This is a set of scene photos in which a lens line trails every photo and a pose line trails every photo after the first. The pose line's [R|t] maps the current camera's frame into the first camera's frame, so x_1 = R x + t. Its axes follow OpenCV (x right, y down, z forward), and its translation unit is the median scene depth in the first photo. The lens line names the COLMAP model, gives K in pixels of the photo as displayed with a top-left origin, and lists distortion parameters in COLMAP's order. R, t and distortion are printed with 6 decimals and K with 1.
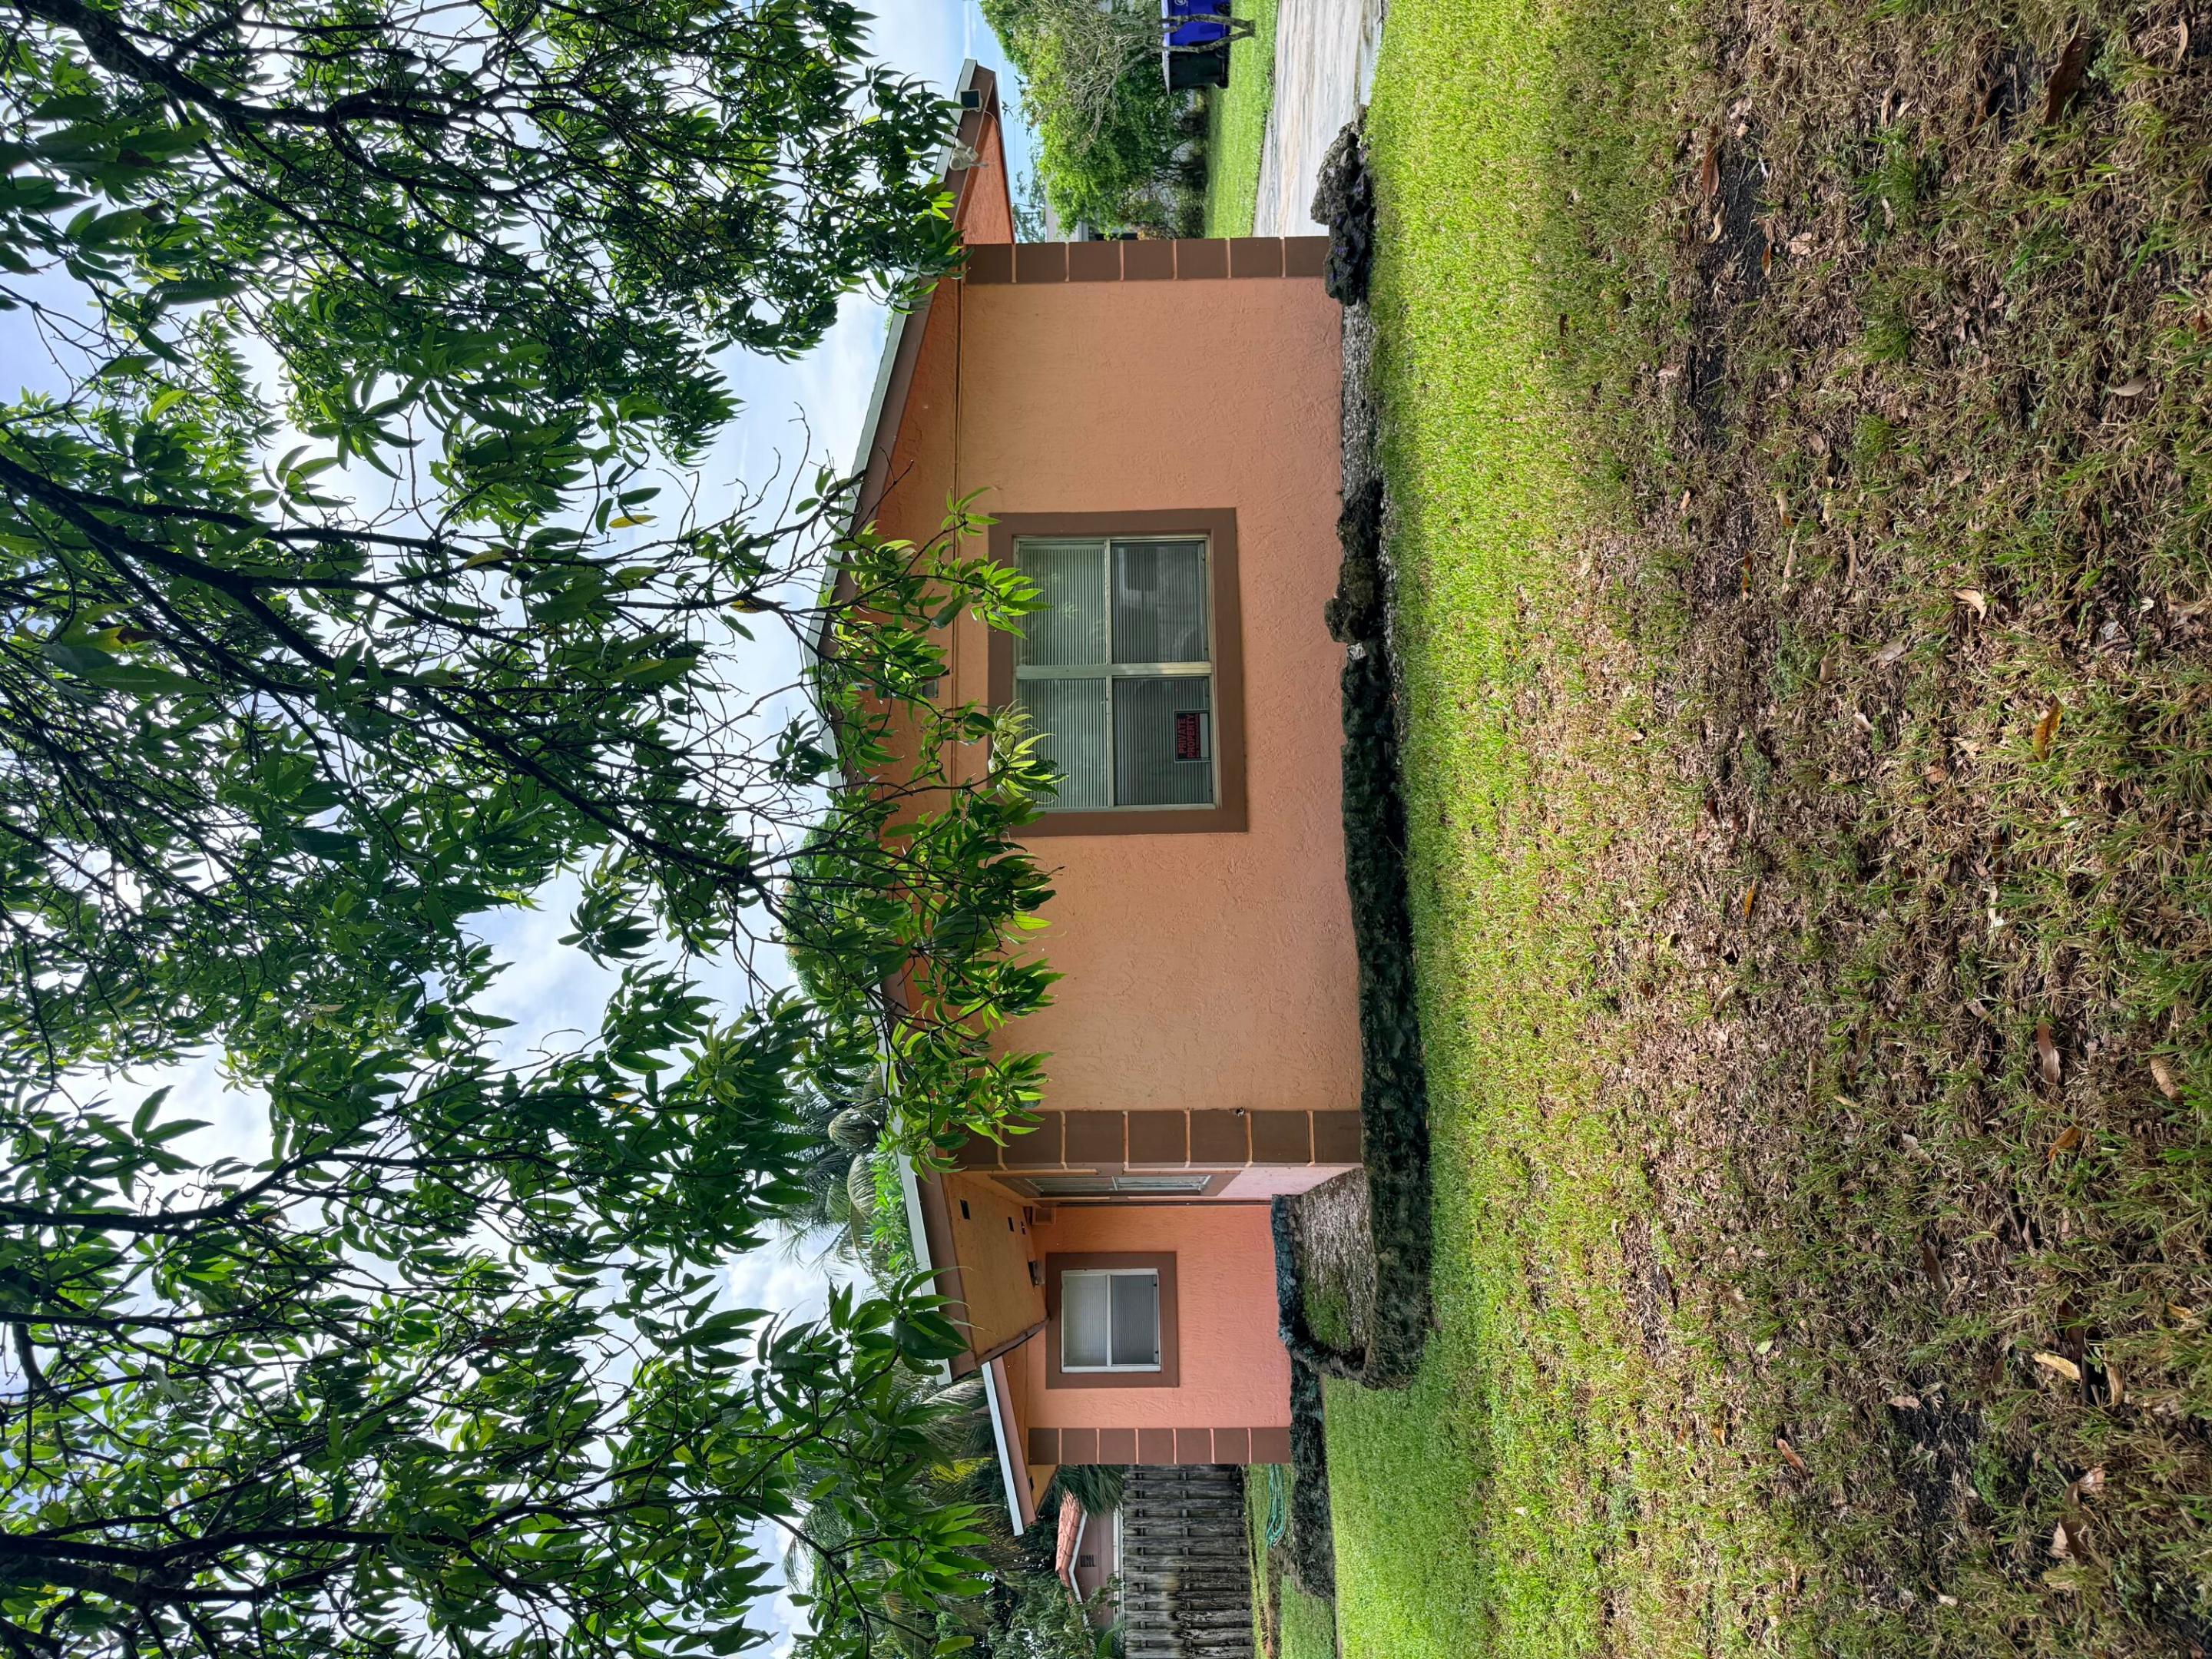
lens RADIAL K [[1656.2, 0, 1134.9], [0, 1656.2, 833.2], [0, 0, 1]] dist [0.158711, -0.295716]
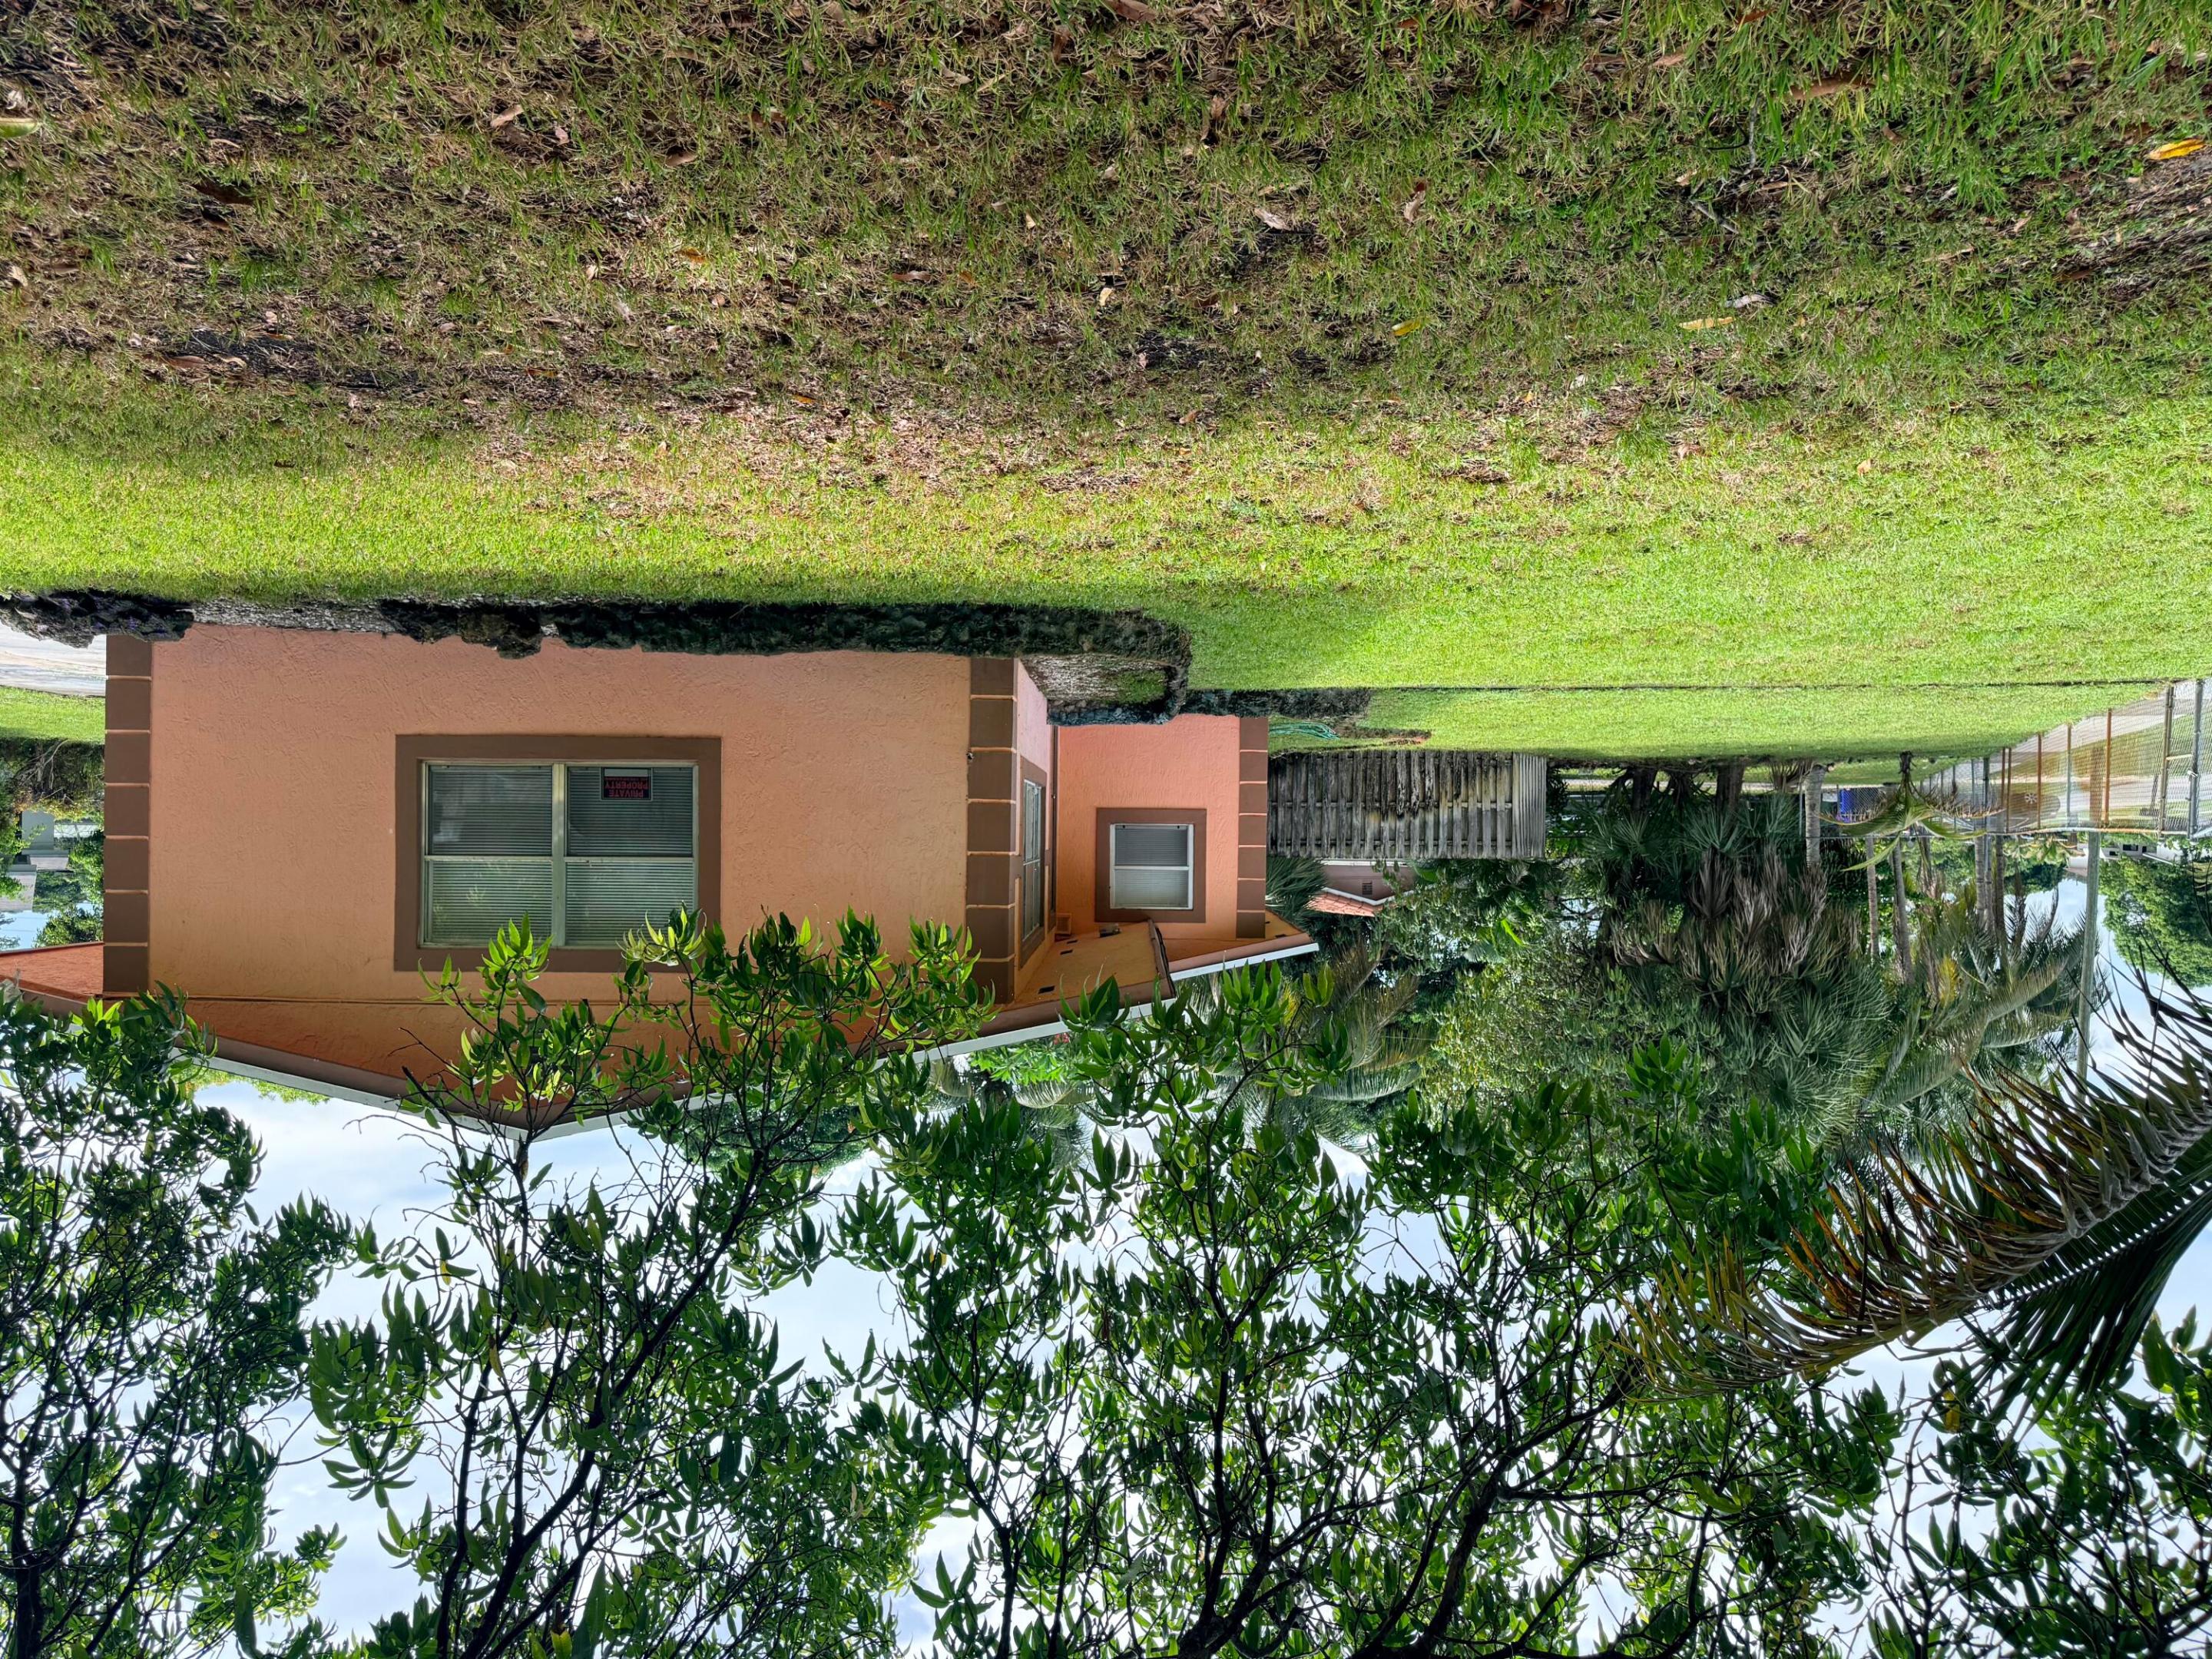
lens RADIAL K [[1656.2, 0, 1134.9], [0, 1656.2, 833.2], [0, 0, 1]] dist [0.158711, -0.295716]
pose [[0.025097, -0.999682, 0.002648, 0.012621], [0.967320, 0.024953, 0.252326, -0.021255], [-0.252312, -0.003771, 0.967639, -0.240688]]
